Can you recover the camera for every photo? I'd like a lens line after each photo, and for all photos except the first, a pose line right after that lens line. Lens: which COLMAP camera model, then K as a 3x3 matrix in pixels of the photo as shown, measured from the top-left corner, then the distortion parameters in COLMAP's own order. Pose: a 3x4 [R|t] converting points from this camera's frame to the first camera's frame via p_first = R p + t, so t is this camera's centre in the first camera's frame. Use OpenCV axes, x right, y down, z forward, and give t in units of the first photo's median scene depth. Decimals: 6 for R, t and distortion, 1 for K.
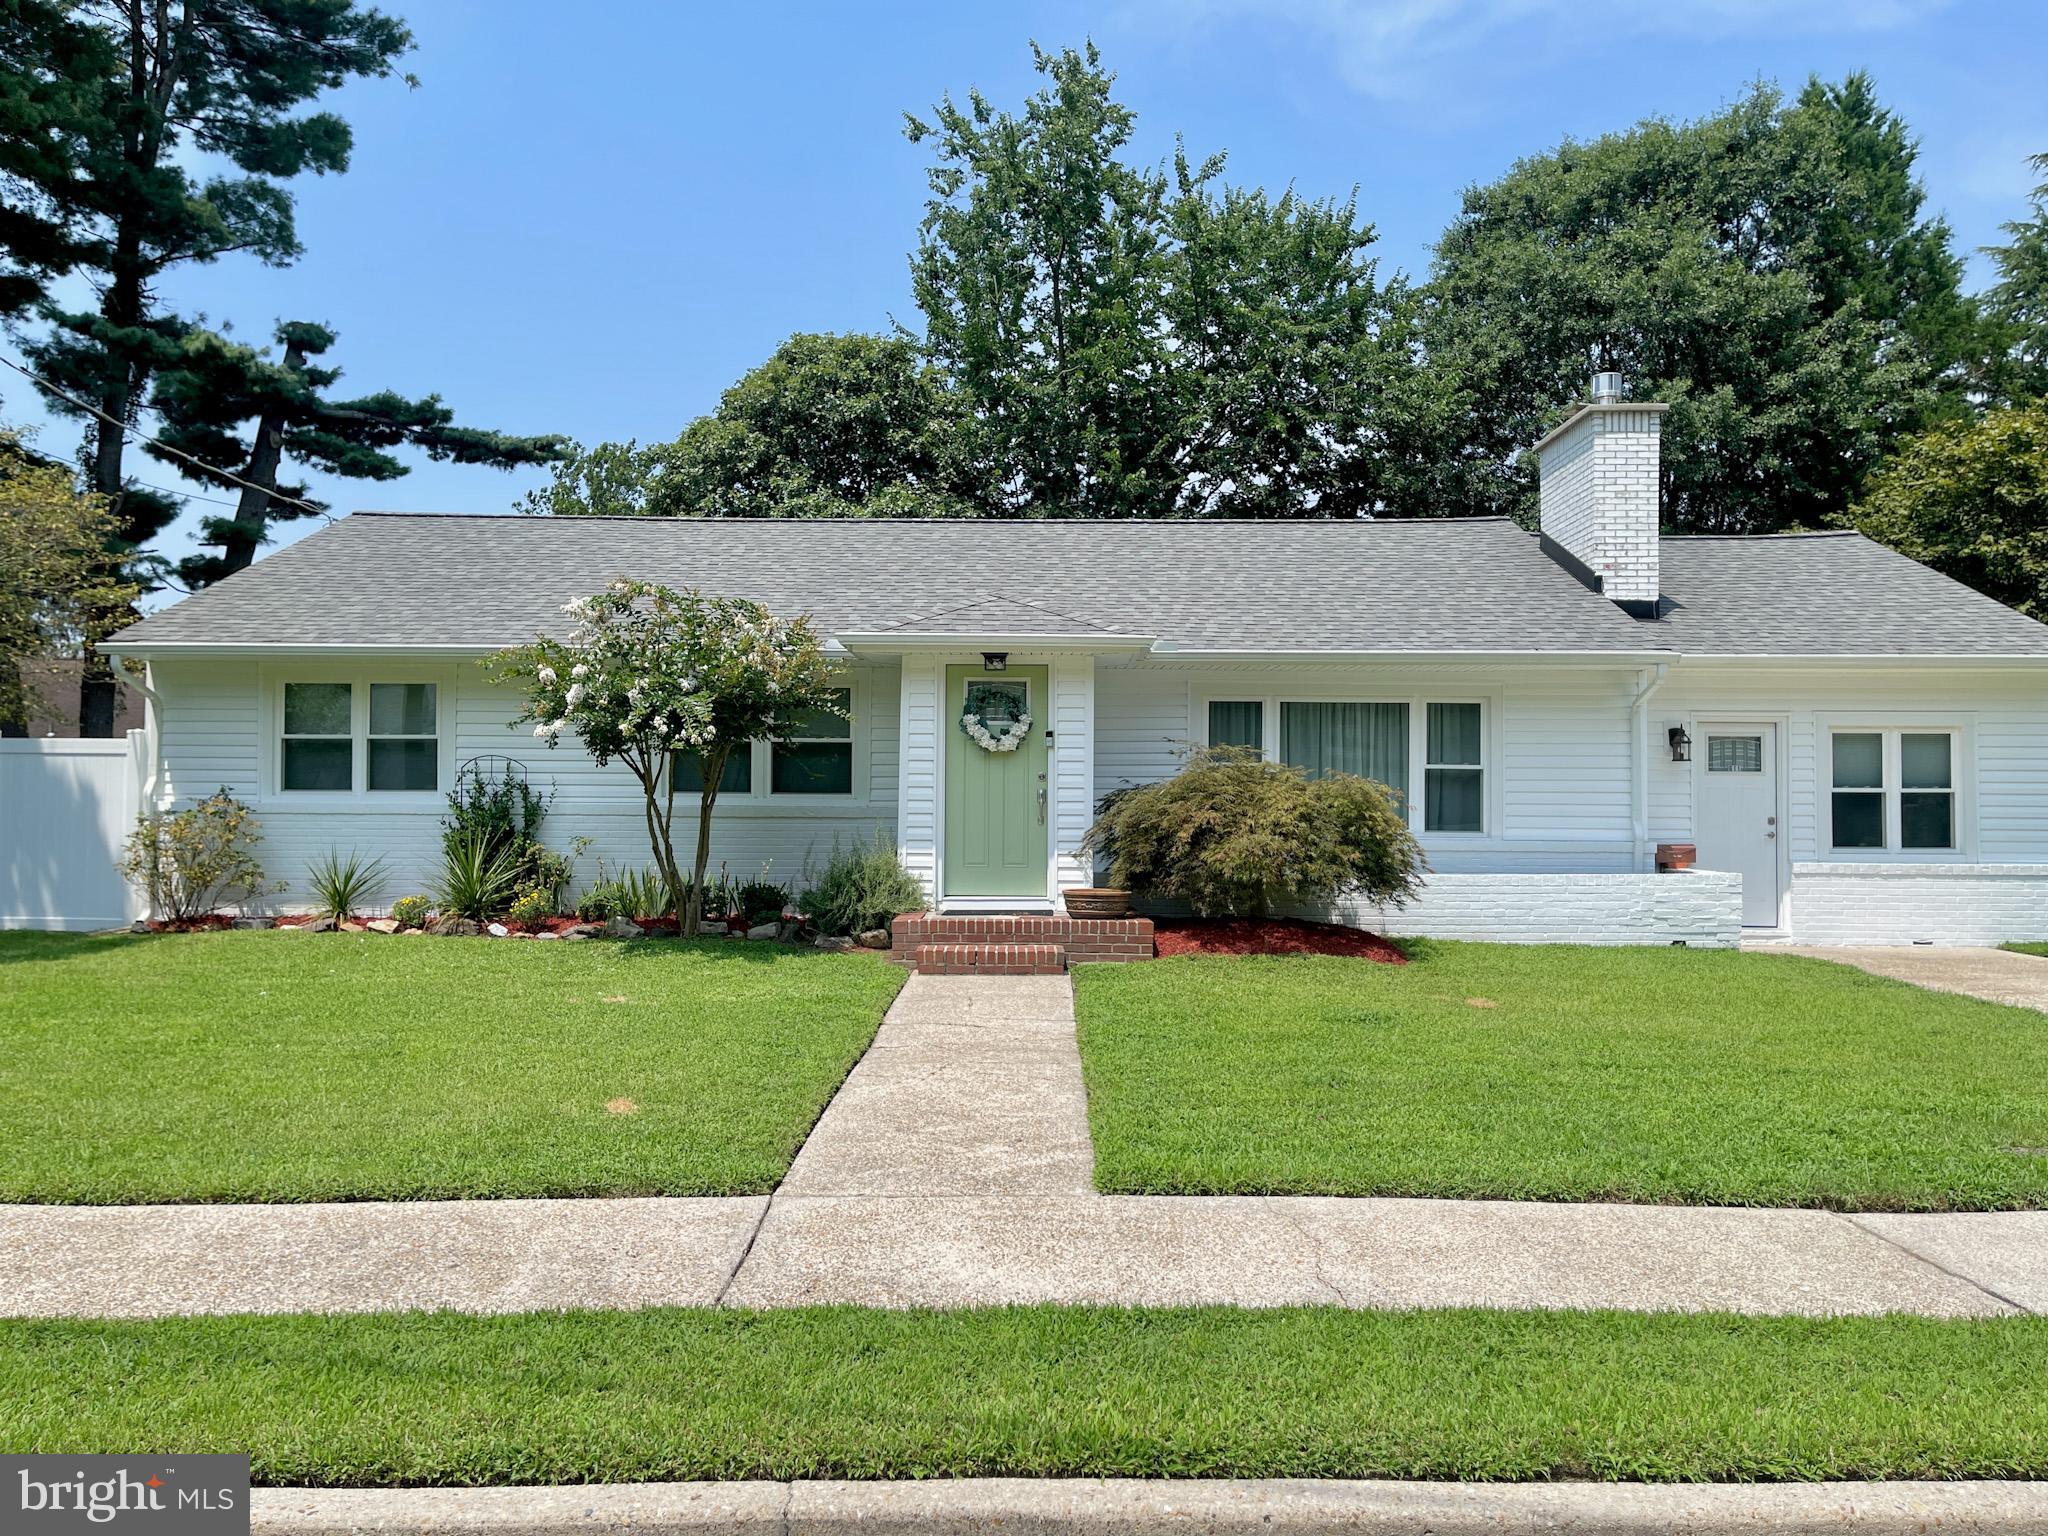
lens RADIAL K [[1477.6, 0, 1024.0], [0, 1477.6, 768.0], [0, 0, 1]] dist [0.092506, -0.138176]
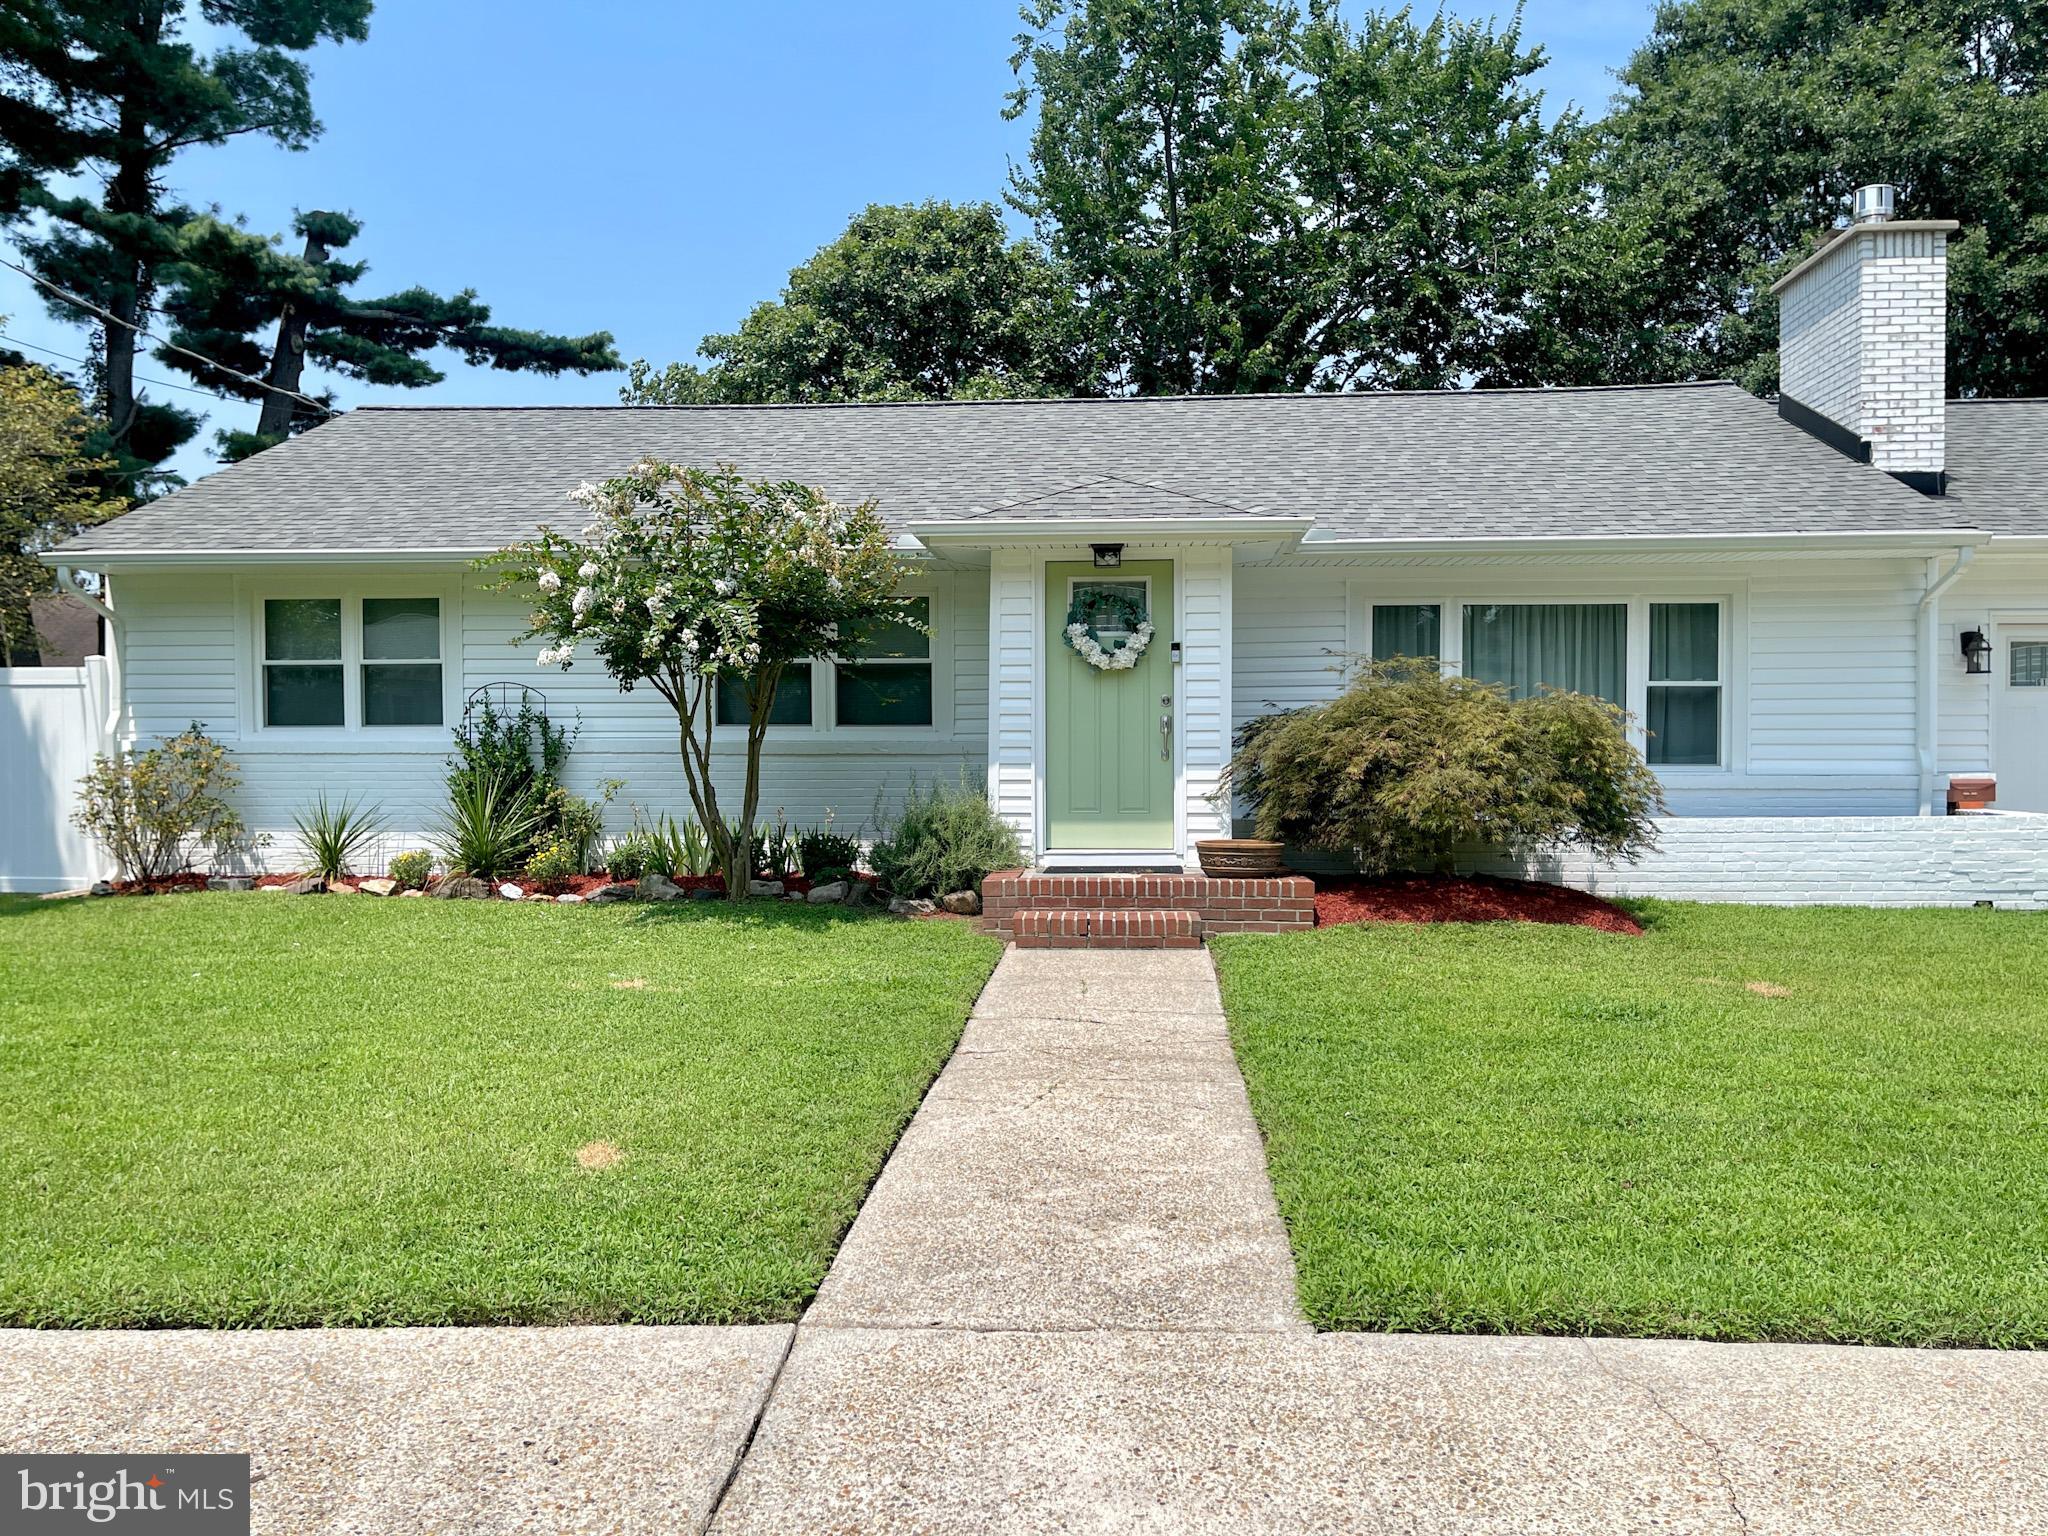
lens RADIAL K [[1477.6, 0, 1024.0], [0, 1477.6, 768.0], [0, 0, 1]] dist [0.092506, -0.138176]
pose [[0.998076, -0.007659, -0.061534, -0.015473], [0.009828, 0.999338, 0.035026, 0.013424], [0.061225, -0.035563, 0.997490, 0.188106]]
